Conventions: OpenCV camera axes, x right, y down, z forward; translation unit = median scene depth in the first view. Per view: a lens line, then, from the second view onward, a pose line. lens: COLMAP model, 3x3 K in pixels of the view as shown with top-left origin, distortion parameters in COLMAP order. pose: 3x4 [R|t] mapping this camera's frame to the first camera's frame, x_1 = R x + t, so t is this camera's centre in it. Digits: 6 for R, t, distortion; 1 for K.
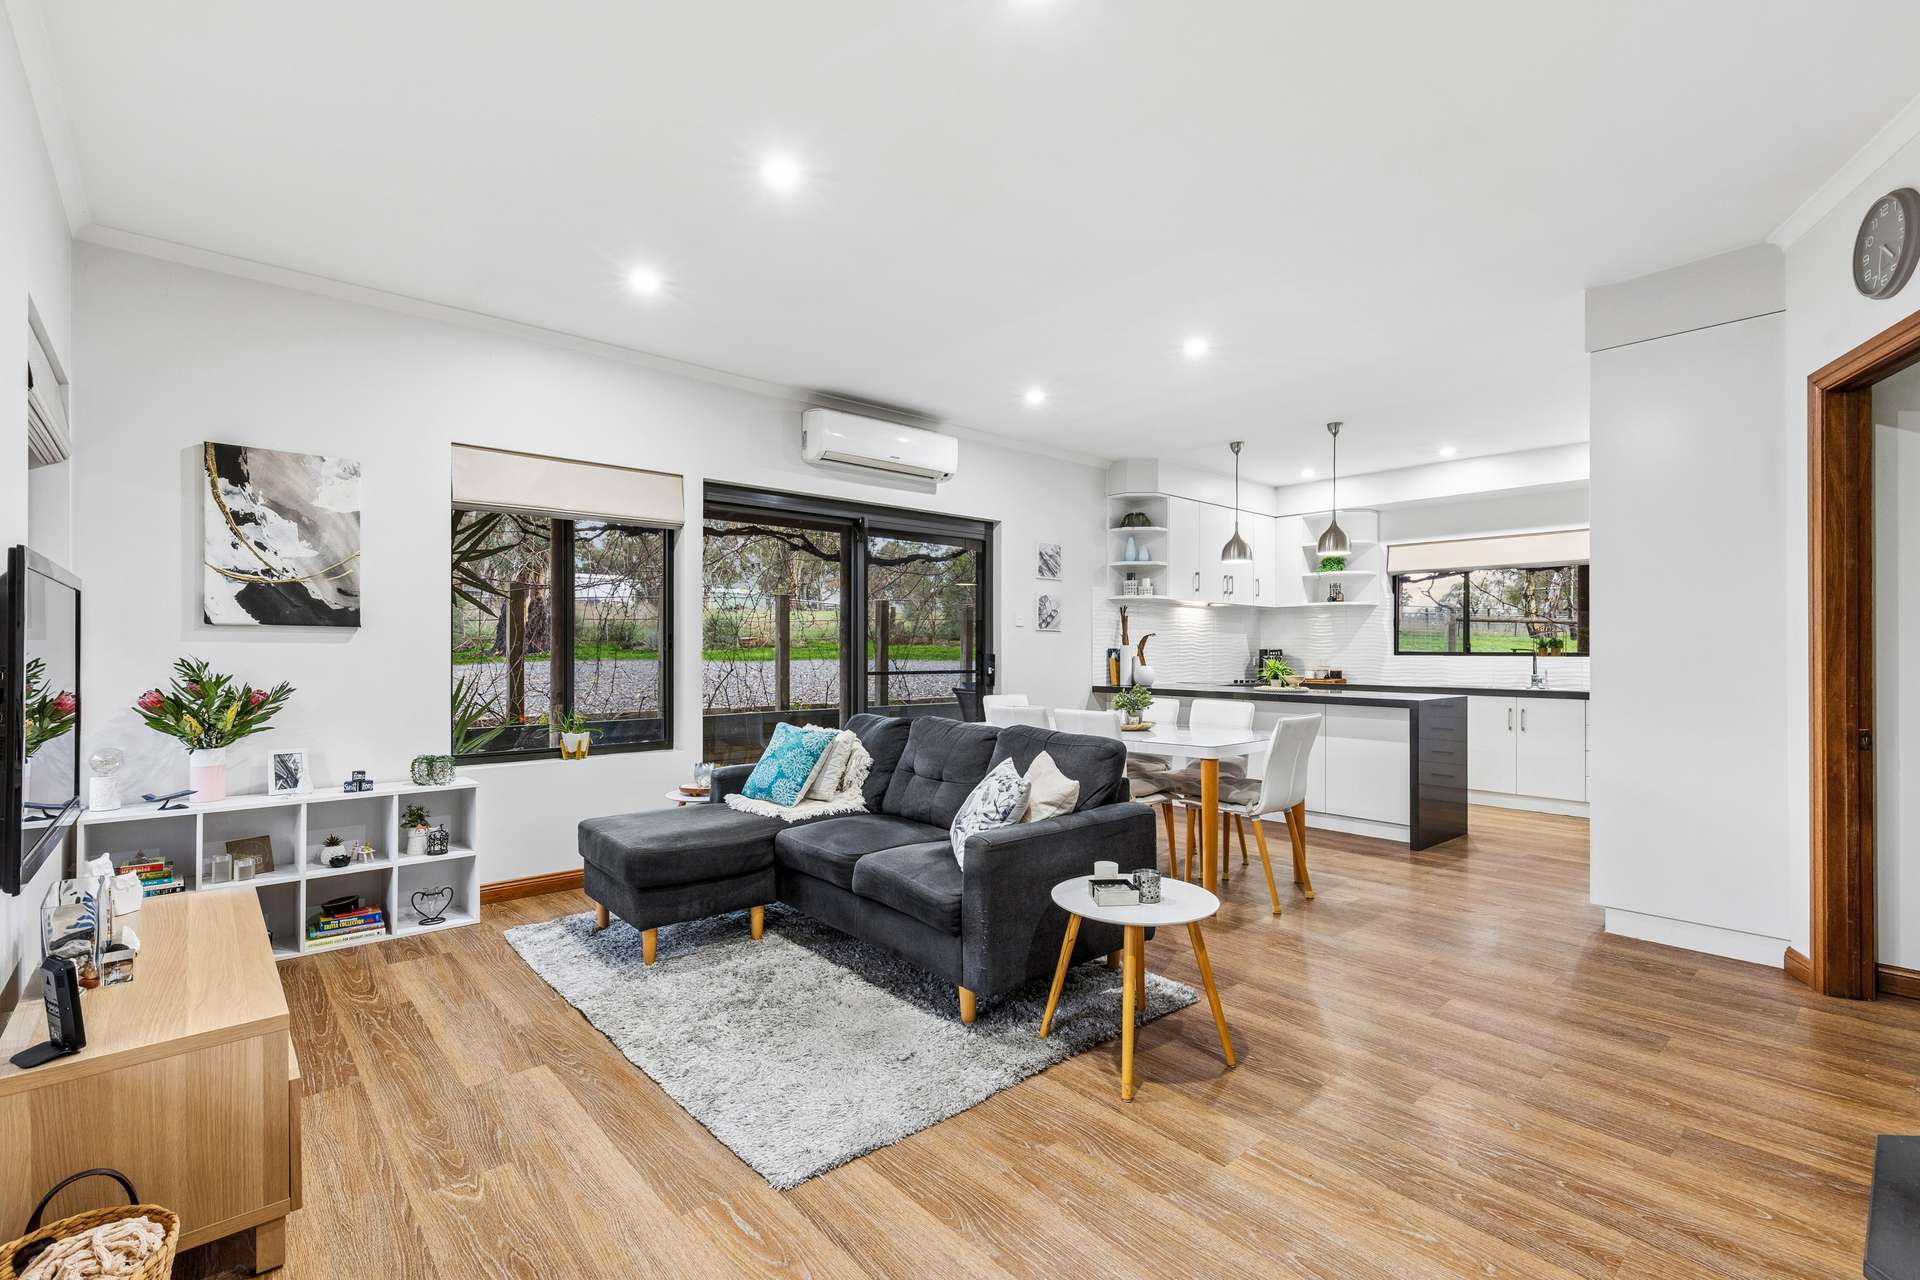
lens RADIAL K [[873.5, 0, 960.0], [0, 873.5, 640.0], [0, 0, 1]] dist [0.037335, -0.000149]
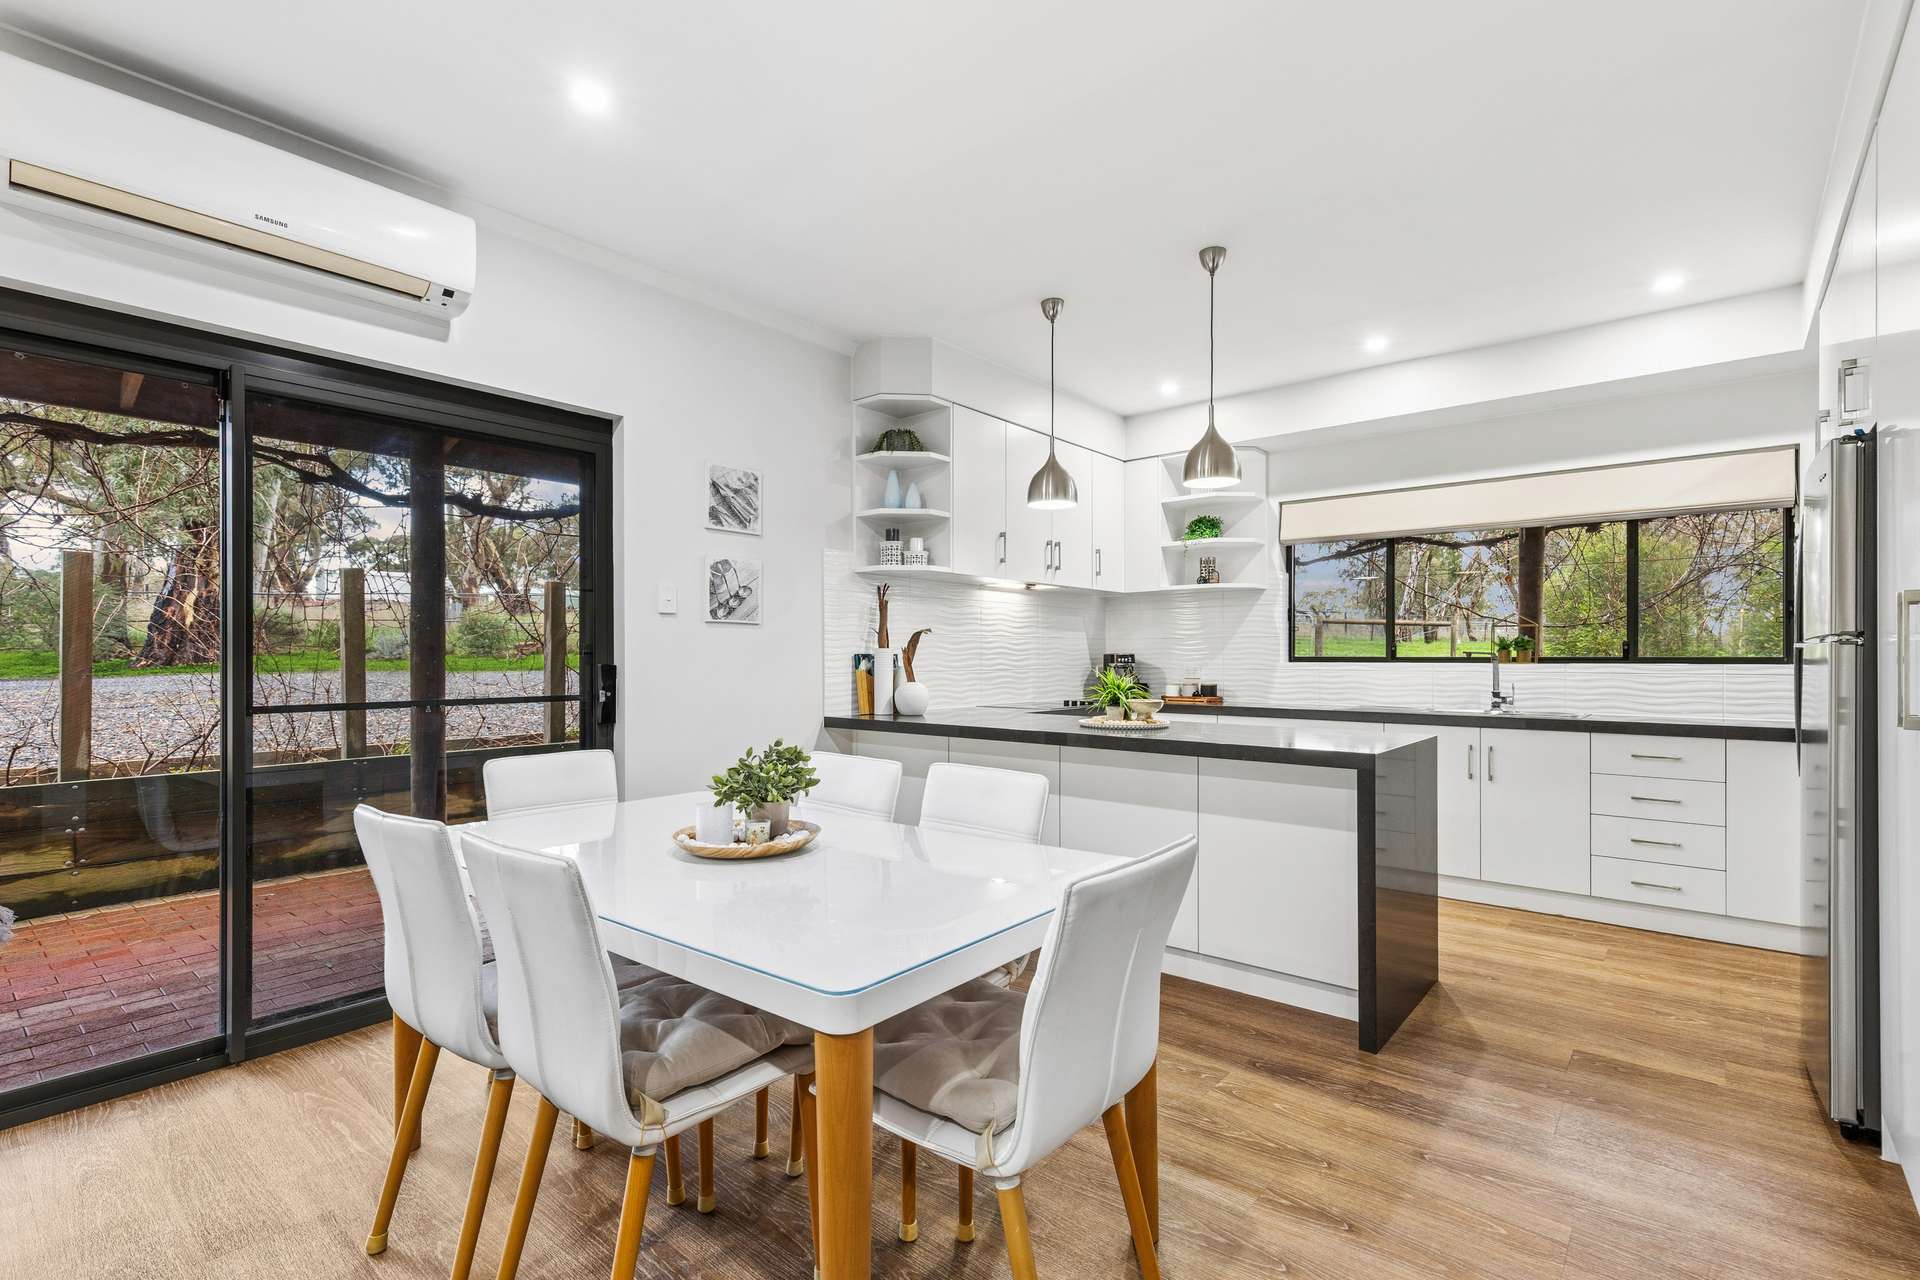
lens RADIAL K [[878.4, 0, 956.8], [0, 878.4, 648.0], [0, 0, 1]] dist [0.010001, -0.000146]
pose [[0.990856, -0.002340, 0.134900, 0.158468], [0.001982, 0.999994, 0.002785, 0.004343], [-0.134905, -0.002492, 0.990855, 0.391914]]
